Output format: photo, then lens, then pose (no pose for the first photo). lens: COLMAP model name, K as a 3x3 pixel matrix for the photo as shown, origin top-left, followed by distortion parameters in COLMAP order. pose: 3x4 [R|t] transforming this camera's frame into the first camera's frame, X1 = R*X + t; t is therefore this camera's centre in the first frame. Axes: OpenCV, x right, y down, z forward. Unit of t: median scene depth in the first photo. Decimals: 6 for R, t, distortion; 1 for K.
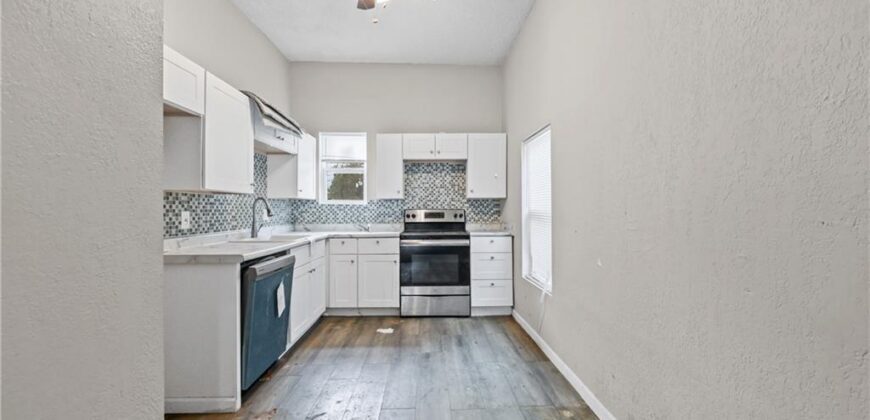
lens RADIAL K [[354.2, 0, 435.5], [0, 354.2, 207.6], [0, 0, 1]] dist [0.001381, 0.000085]
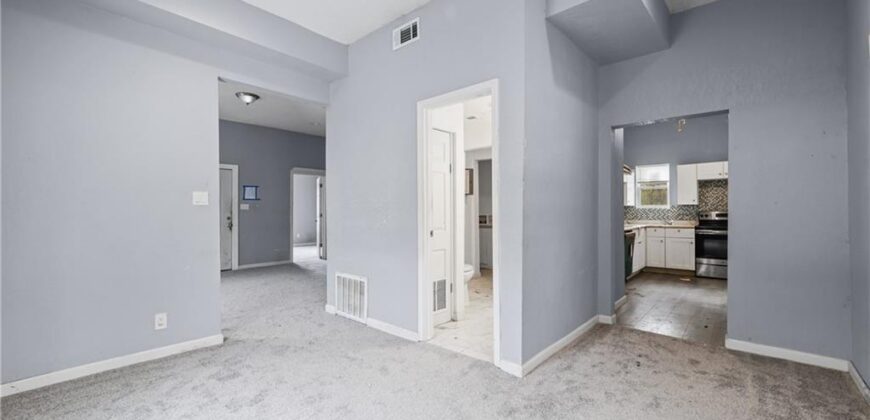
lens RADIAL K [[354.2, 0, 432.8], [0, 354.2, 207.6], [0, 0, 1]] dist [0.001381, 0.000085]
pose [[0.736952, -0.005717, -0.675921, 0.106045], [0.003321, 0.999983, -0.004837, -0.007670], [0.675937, 0.001320, 0.736959, -0.960483]]
